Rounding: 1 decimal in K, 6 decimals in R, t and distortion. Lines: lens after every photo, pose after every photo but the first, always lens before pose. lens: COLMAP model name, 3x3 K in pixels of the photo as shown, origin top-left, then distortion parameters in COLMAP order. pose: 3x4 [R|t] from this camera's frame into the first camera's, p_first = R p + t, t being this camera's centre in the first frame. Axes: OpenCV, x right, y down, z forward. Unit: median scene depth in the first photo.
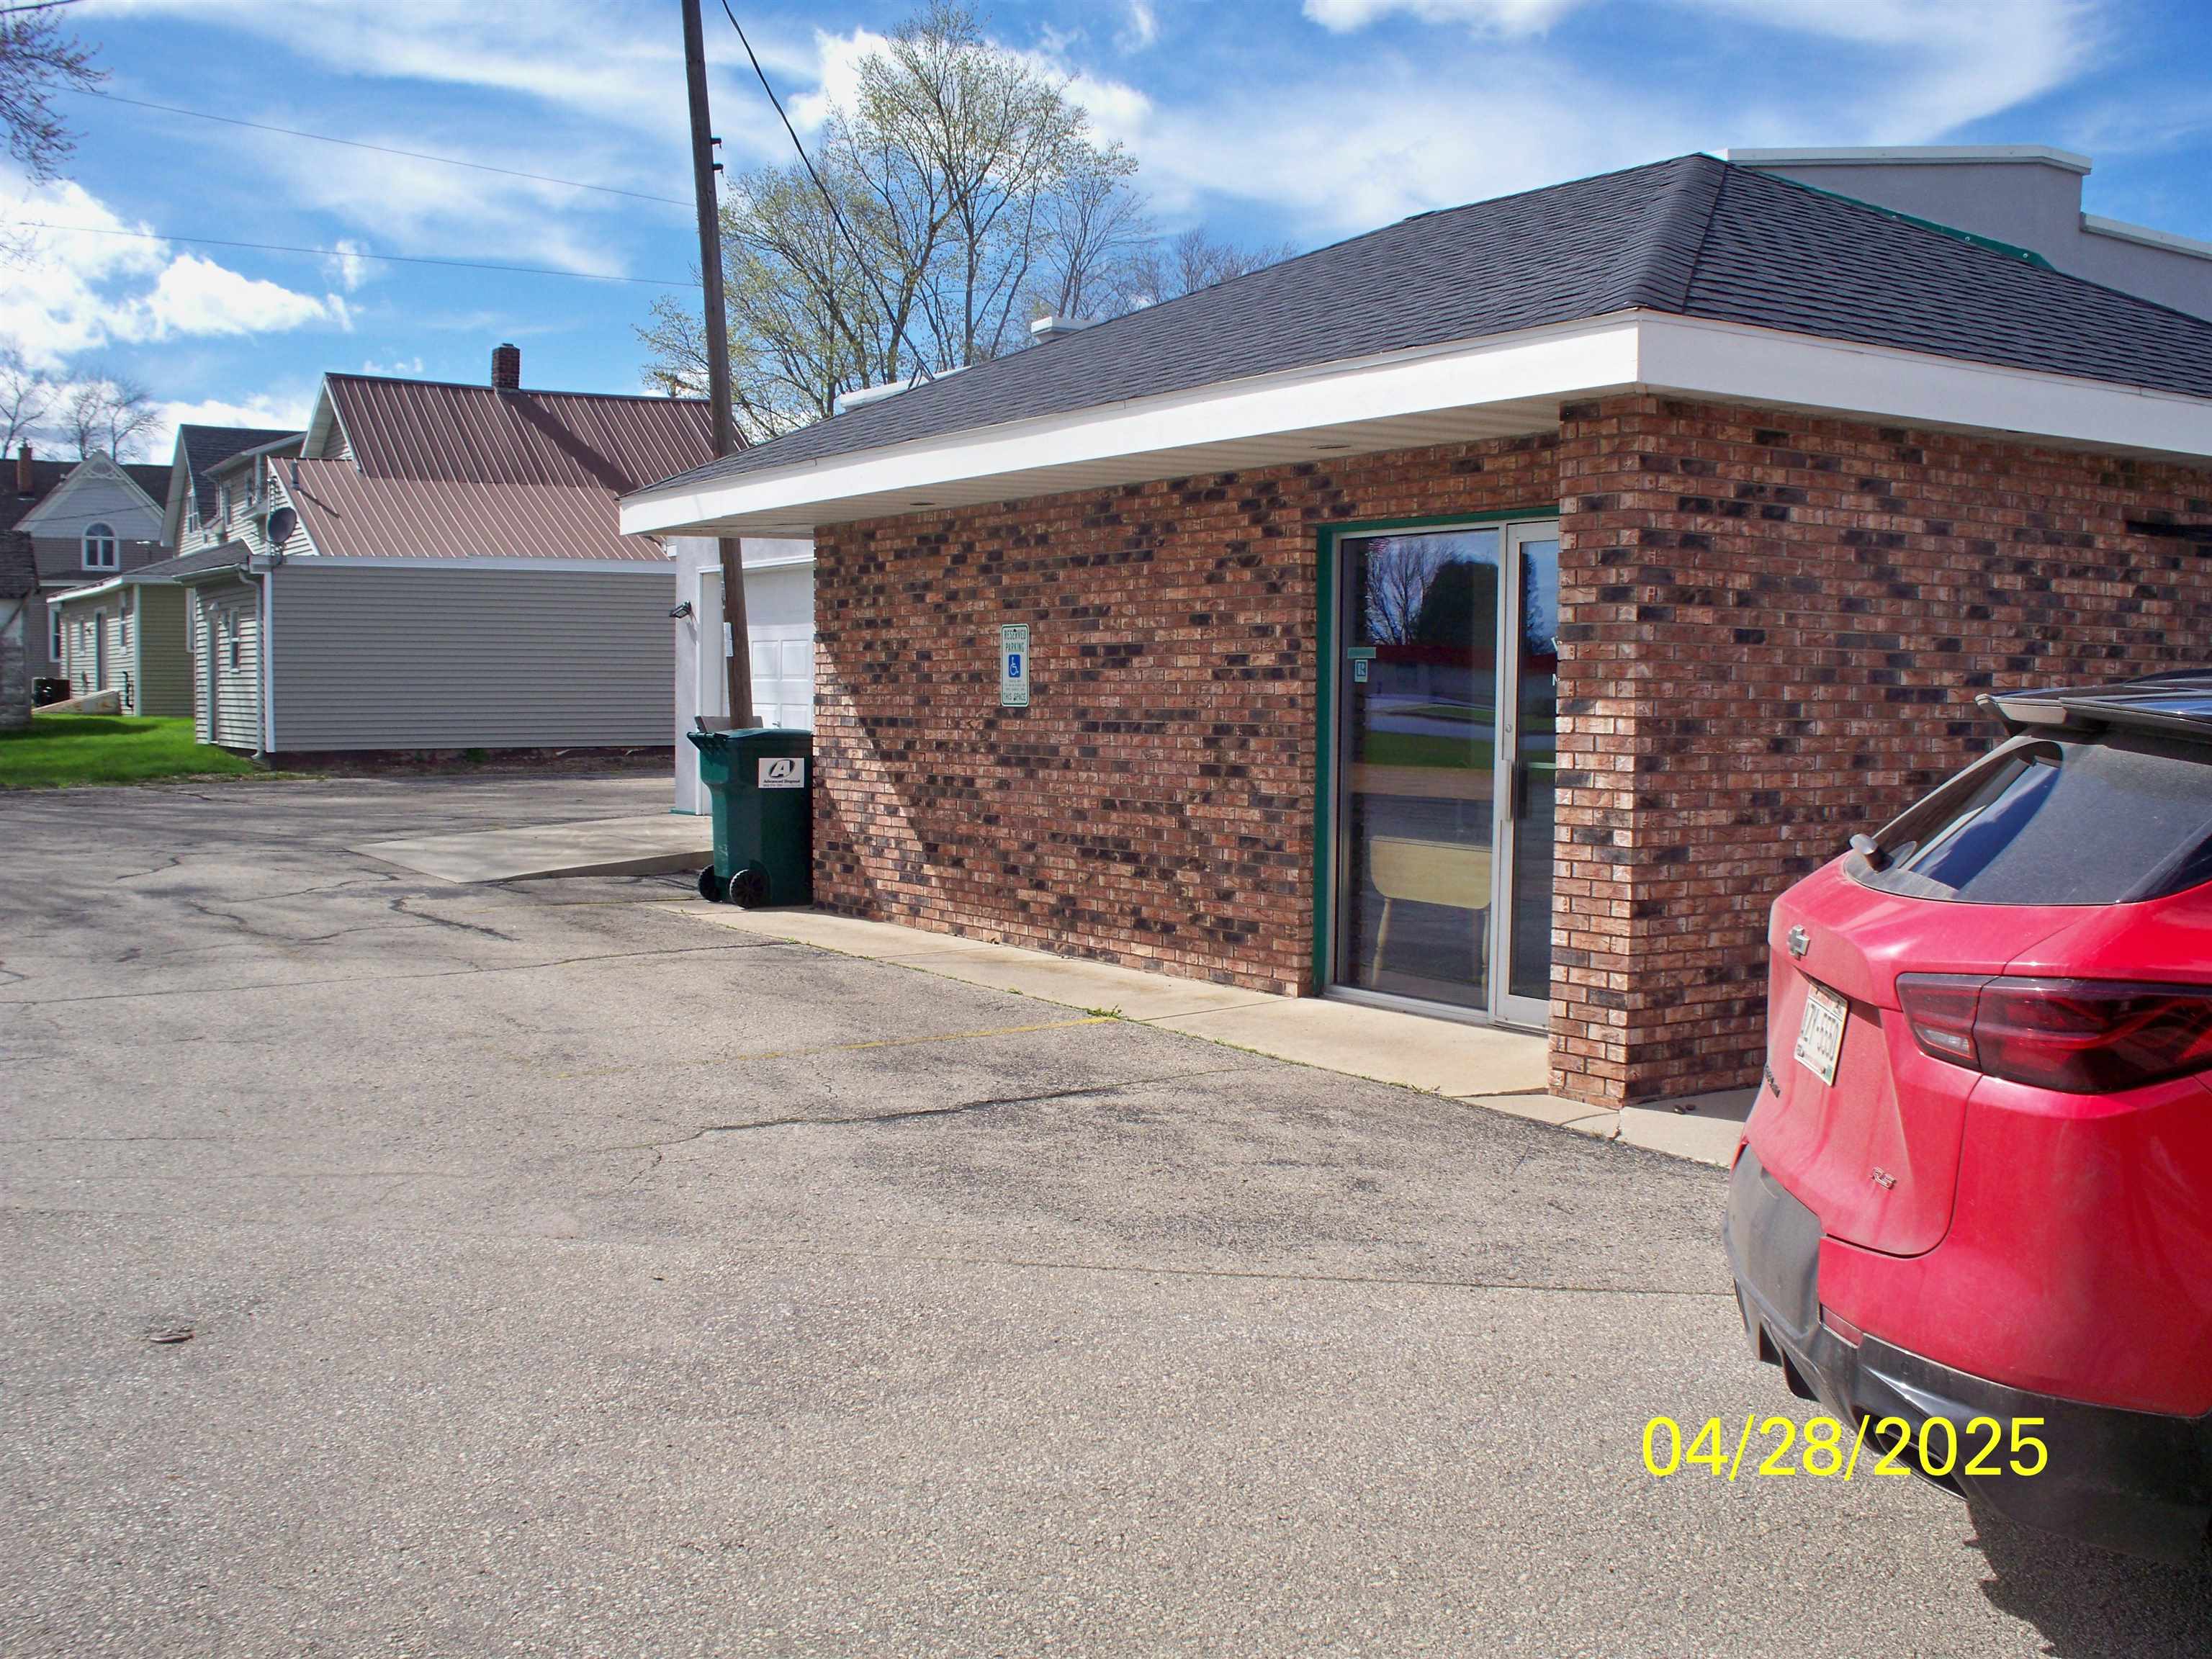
lens RADIAL K [[2274.4, 0, 1097.6], [0, 2274.4, 828.8], [0, 0, 1]] dist [-0.147865, 0.000000]
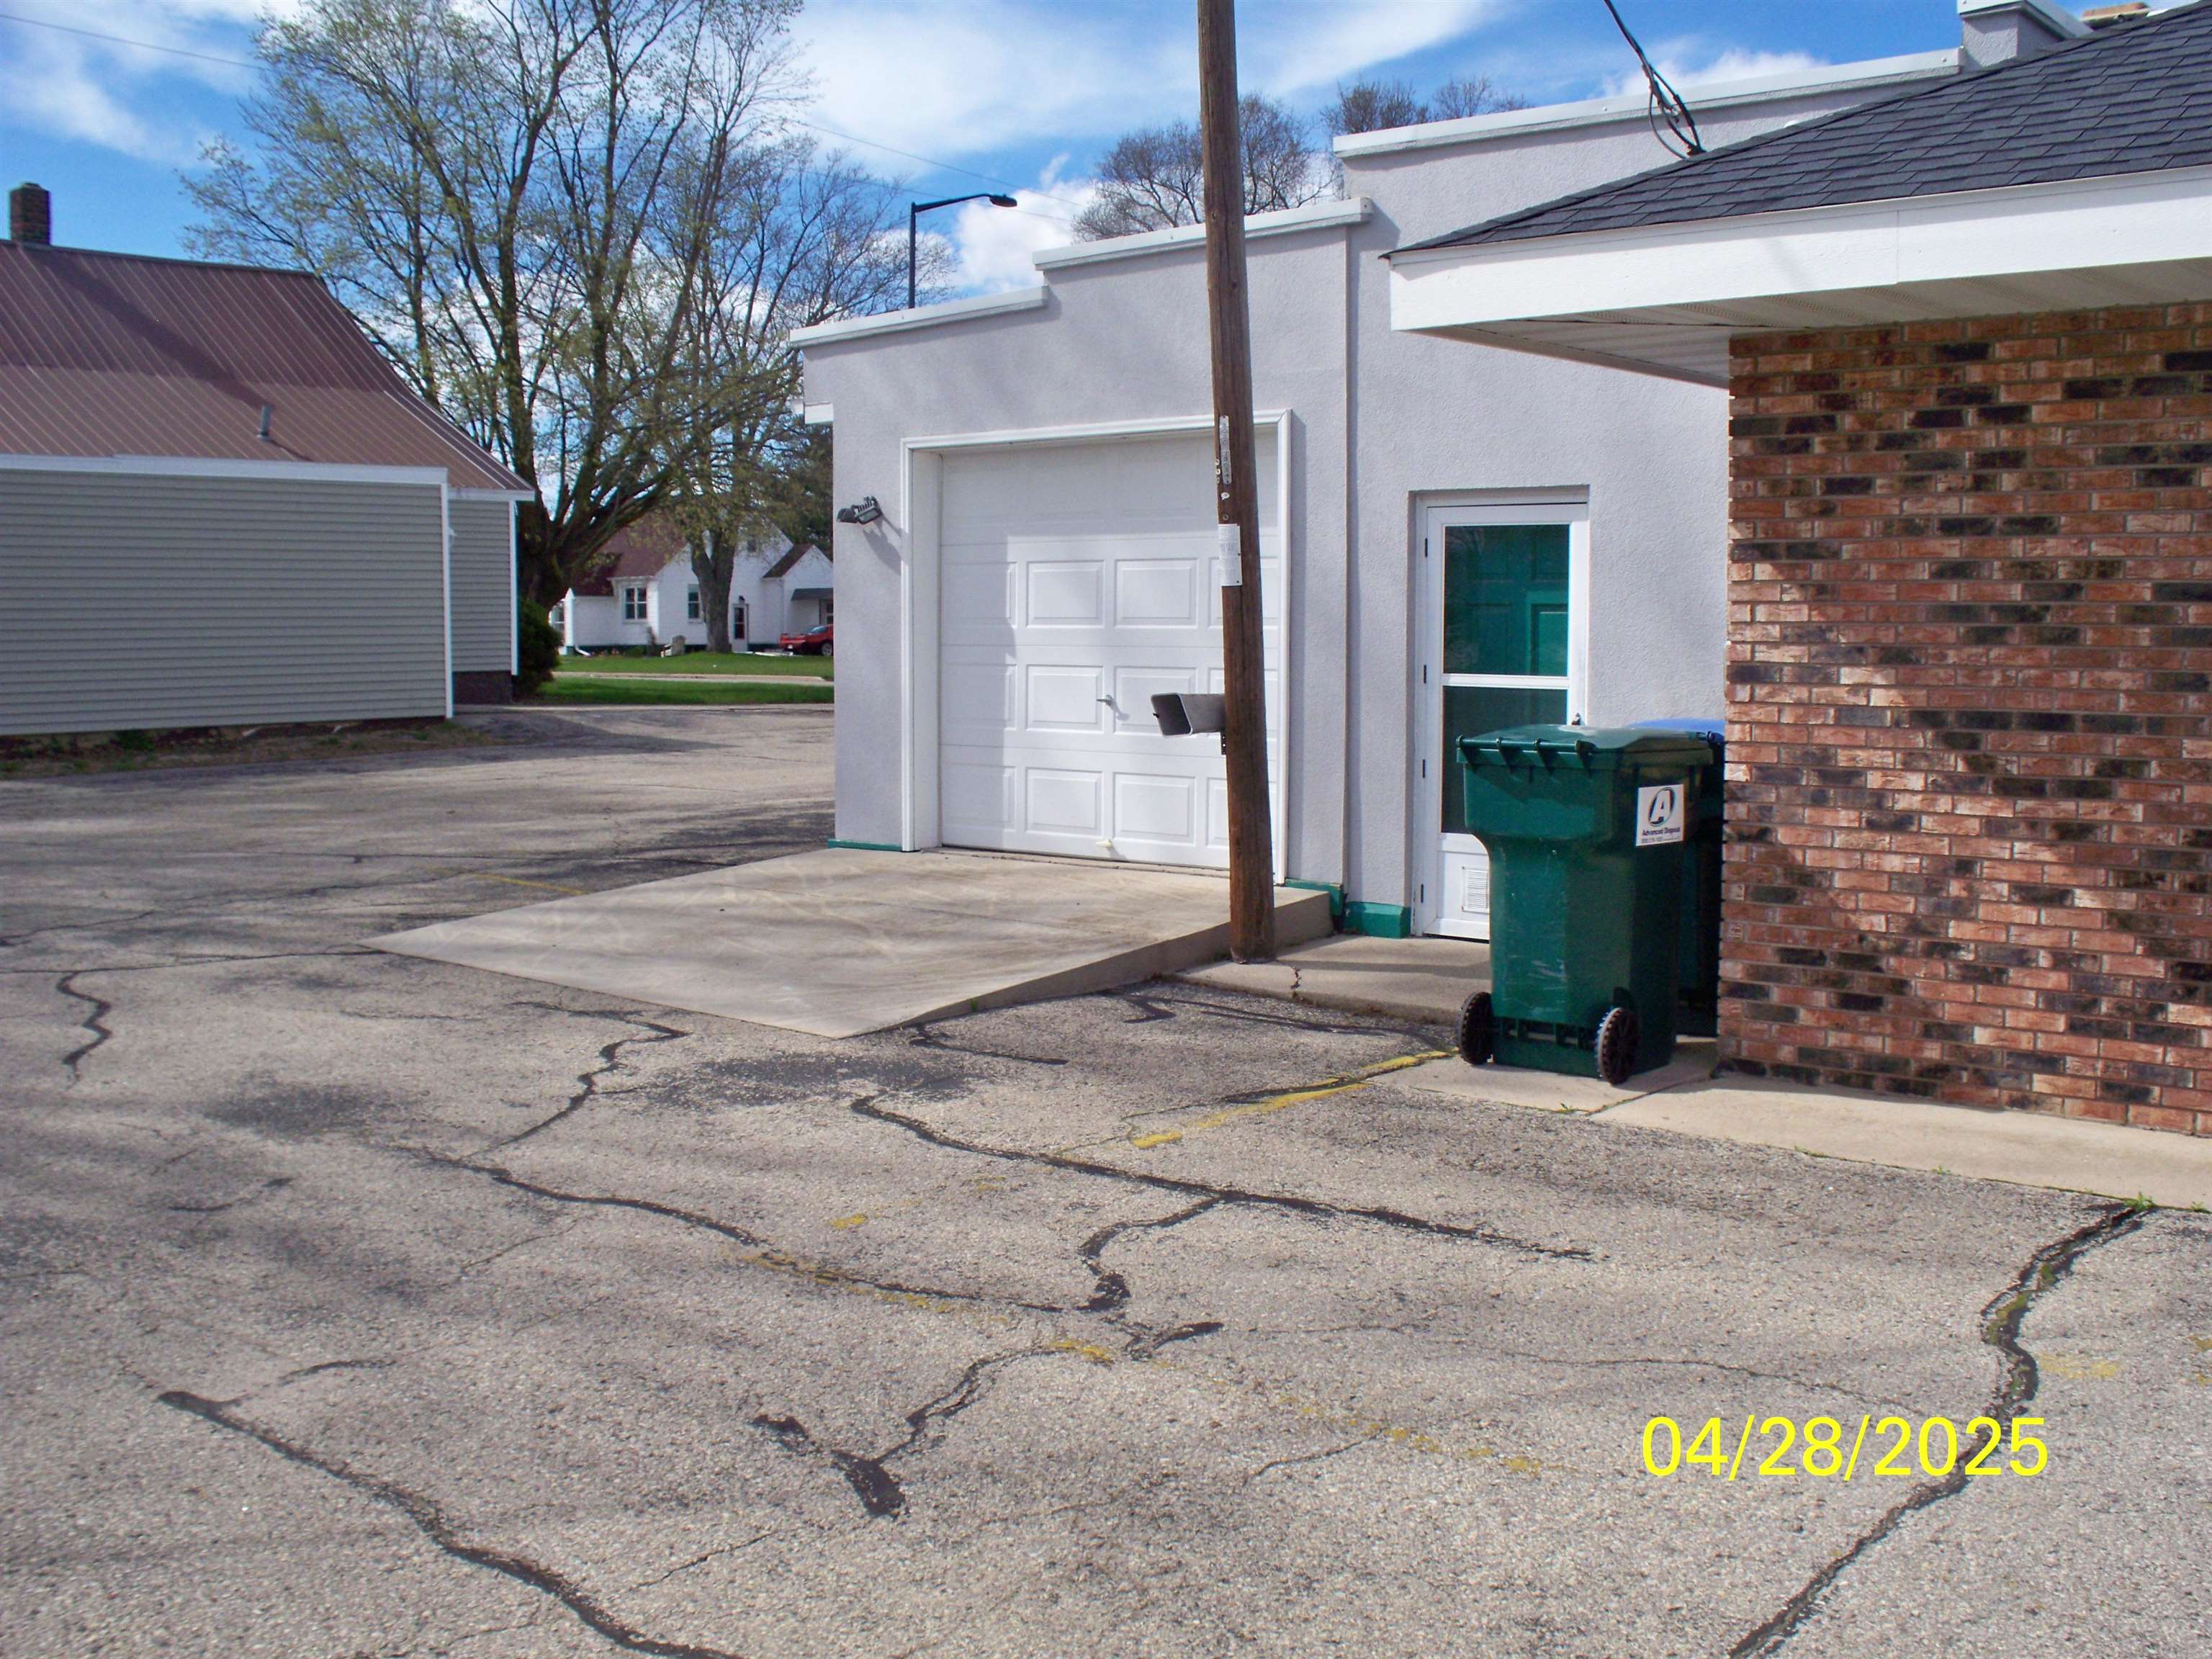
lens RADIAL K [[2274.4, 0, 1159.6], [0, 2274.4, 887.7], [0, 0, 1]] dist [-0.147865, 0.000000]
pose [[0.950455, -0.037795, 0.308556, -0.423003], [0.021668, 0.998222, 0.055527, -0.040711], [-0.310106, -0.046090, 0.949584, 0.573294]]
